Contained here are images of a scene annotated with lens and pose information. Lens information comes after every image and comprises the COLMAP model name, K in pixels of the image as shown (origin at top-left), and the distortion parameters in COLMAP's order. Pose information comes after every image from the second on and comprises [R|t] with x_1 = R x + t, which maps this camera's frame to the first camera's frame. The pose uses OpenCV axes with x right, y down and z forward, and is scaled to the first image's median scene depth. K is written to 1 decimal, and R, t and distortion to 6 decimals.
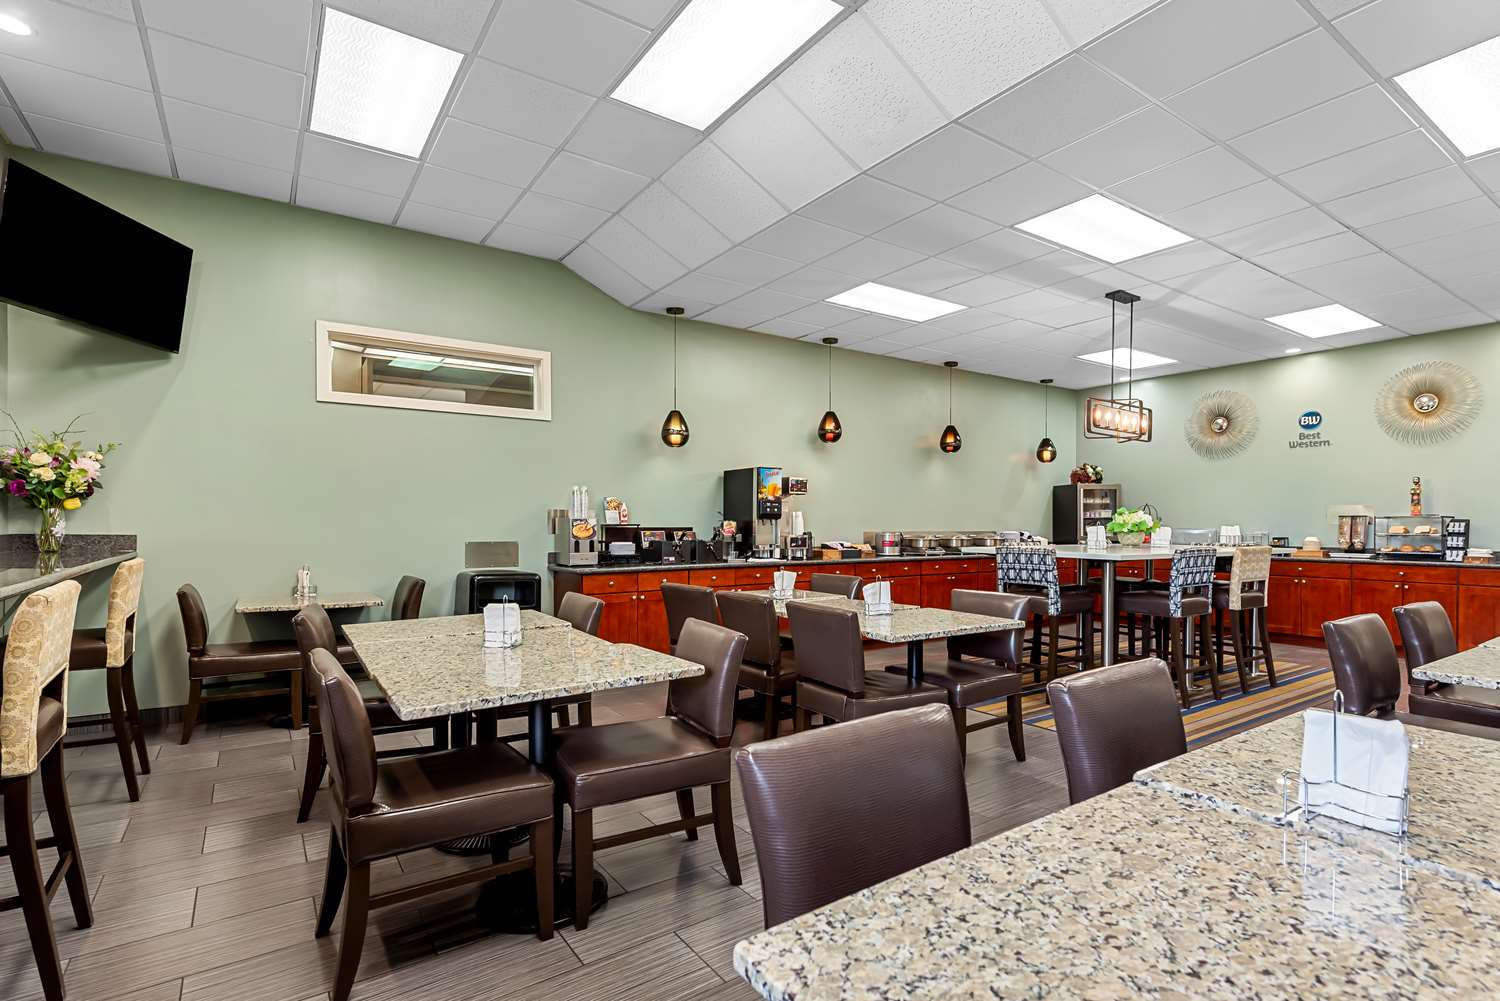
lens RADIAL K [[723.6, 0, 752.2], [0, 723.6, 540.2], [0, 0, 1]] dist [0.001865, 0.000319]
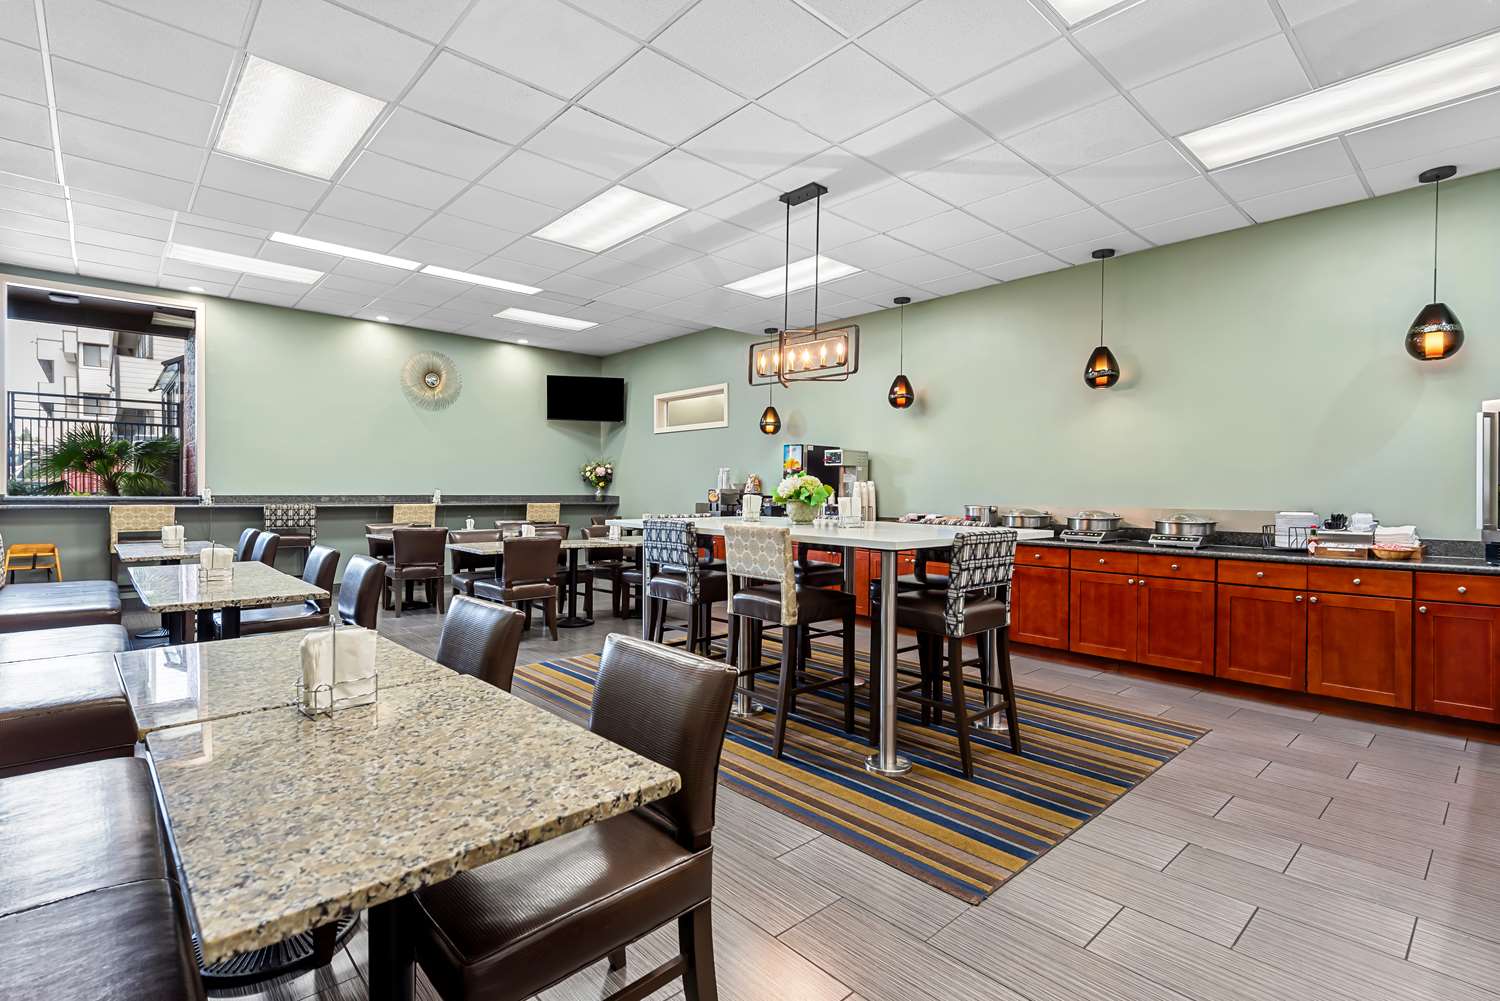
lens RADIAL K [[703.5, 0, 750.0], [0, 703.5, 500.5], [0, 0, 1]] dist [-0.000915, -0.000021]
pose [[0.135322, 0.011911, -0.990730, 1.150790], [-0.033250, 0.999419, 0.007474, -0.018450], [0.990244, 0.031930, 0.135639, 0.796161]]
